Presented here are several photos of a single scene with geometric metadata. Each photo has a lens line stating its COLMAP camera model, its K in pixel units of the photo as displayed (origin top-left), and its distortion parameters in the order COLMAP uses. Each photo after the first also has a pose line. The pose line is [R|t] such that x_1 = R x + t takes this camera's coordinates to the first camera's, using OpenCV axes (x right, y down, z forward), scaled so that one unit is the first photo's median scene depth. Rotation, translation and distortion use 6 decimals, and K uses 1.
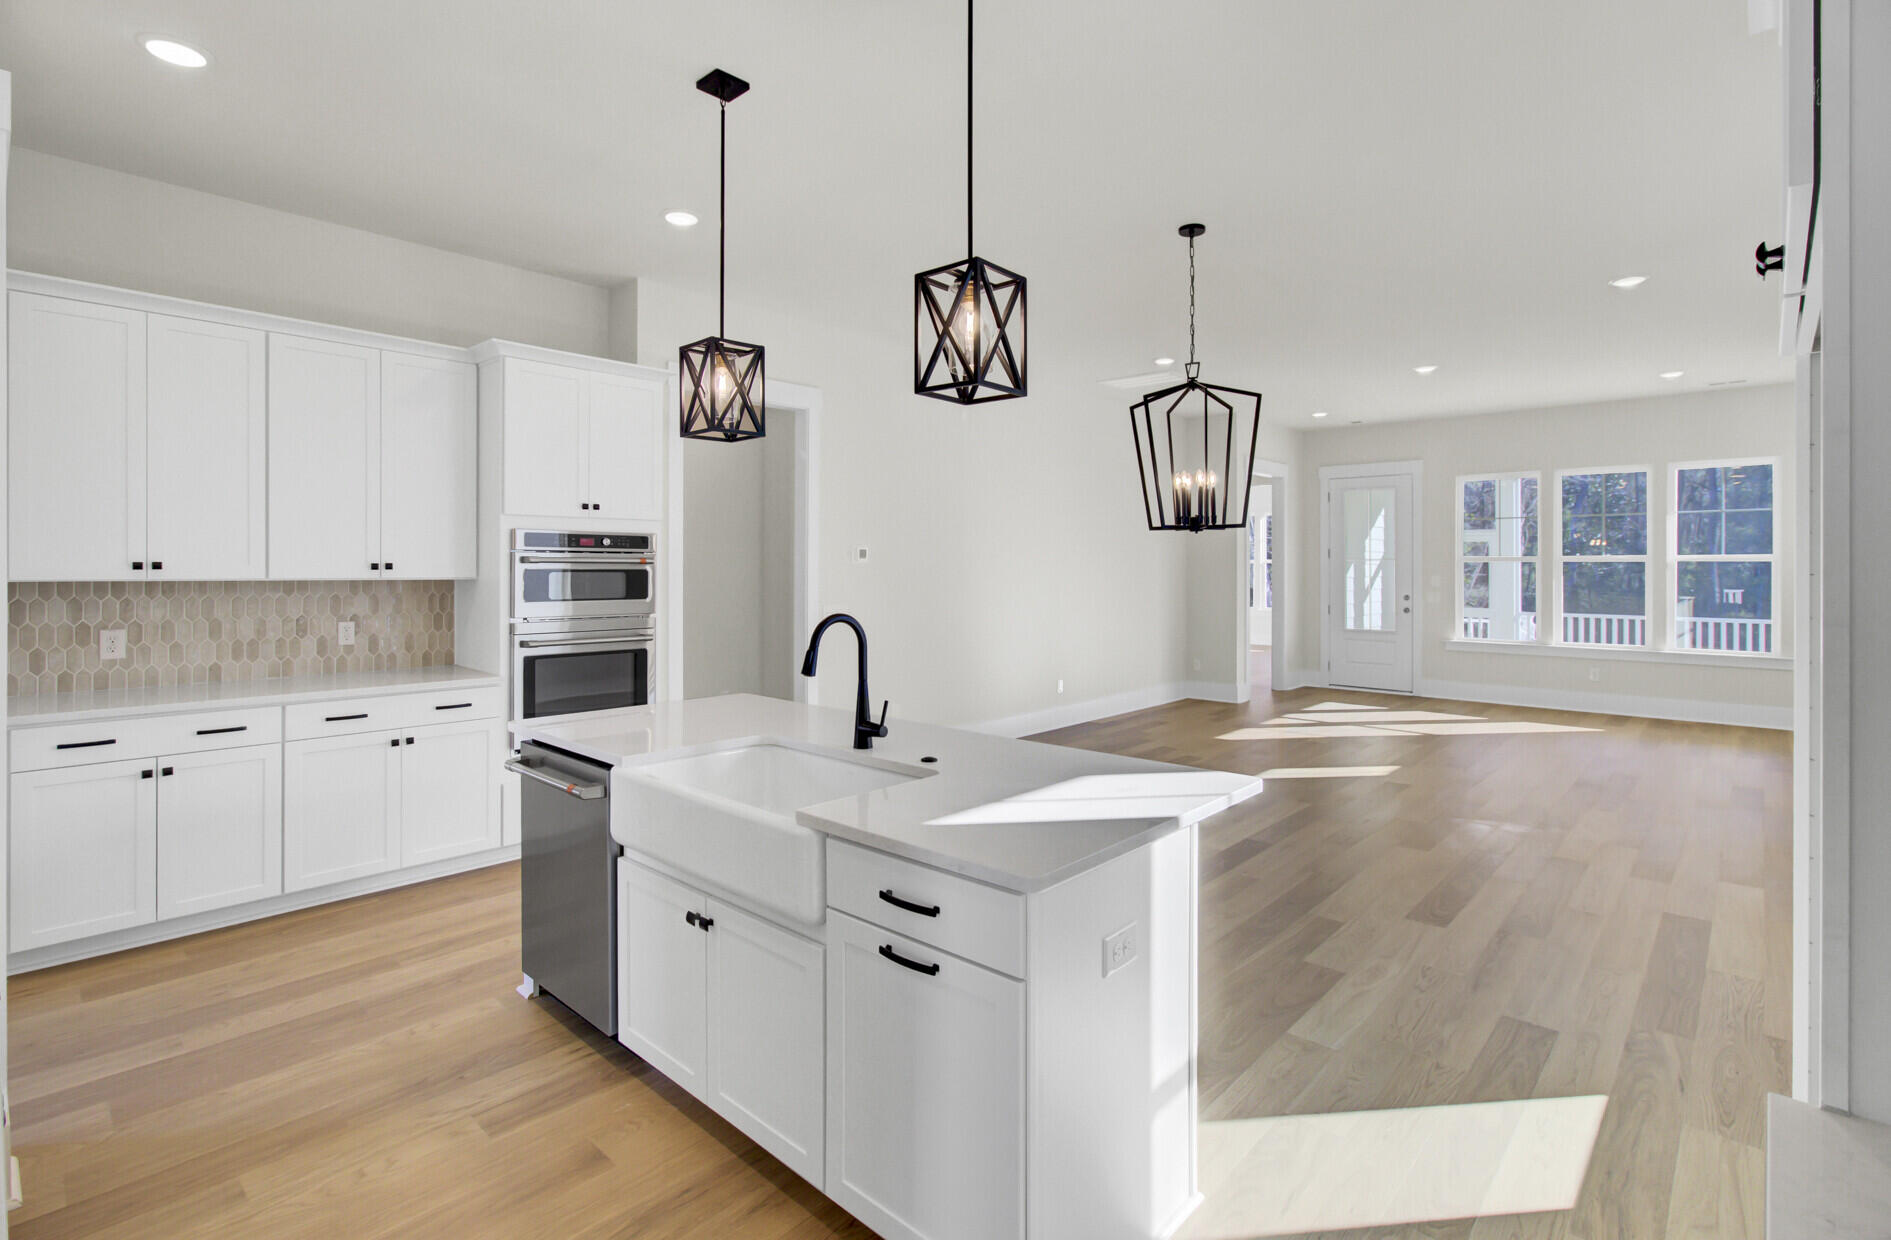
lens RADIAL K [[886.8, 0, 958.1], [0, 886.8, 573.9], [0, 0, 1]] dist [-0.002734, 0.000282]
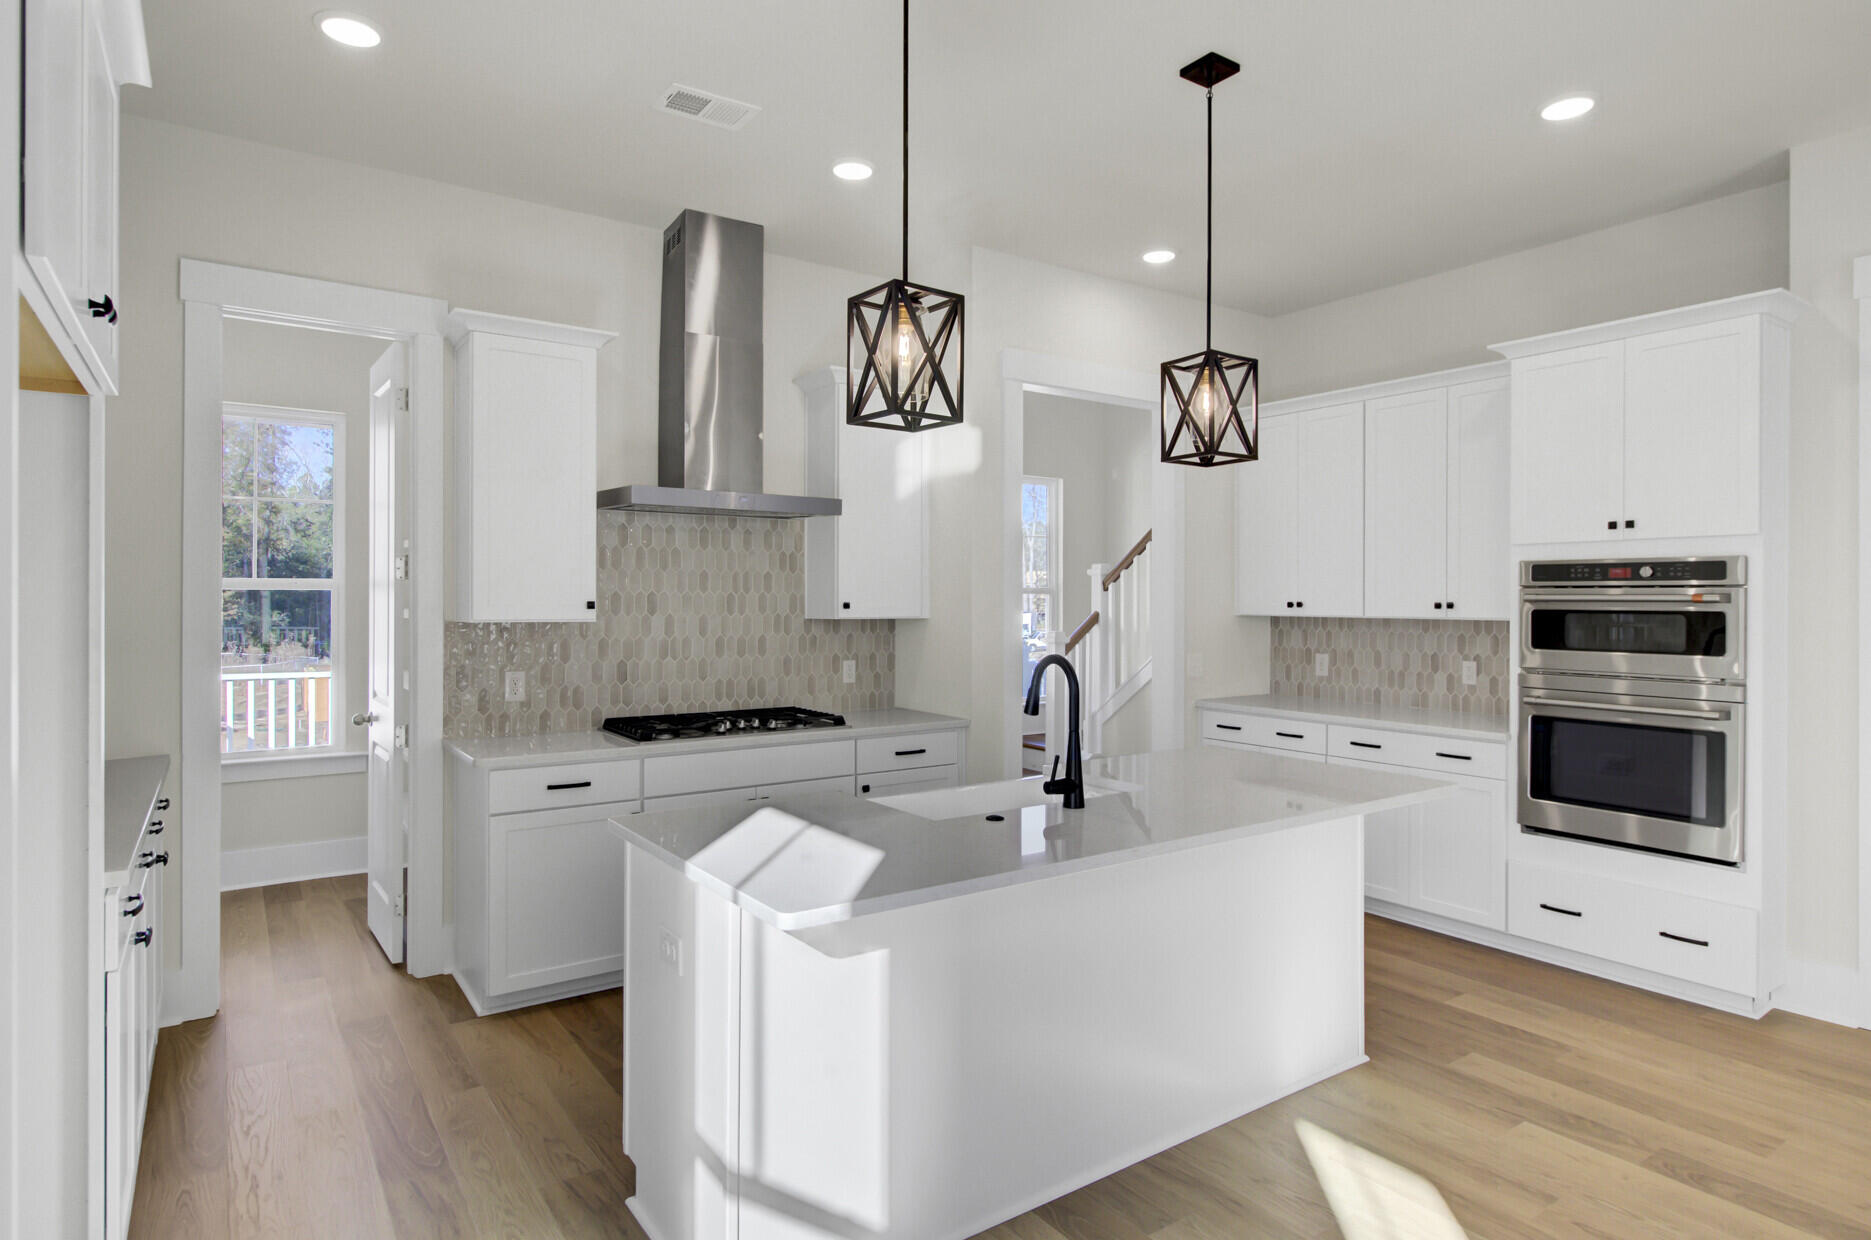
lens RADIAL K [[1040.2, 0, 949.9], [0, 1040.2, 614.4], [0, 0, 1]] dist [-0.002765, 0.011068]
pose [[-0.214327, 0.008605, -0.976724, 0.579898], [-0.010857, 0.999878, 0.011191, -0.005432], [0.976702, 0.013003, -0.214207, 0.679540]]
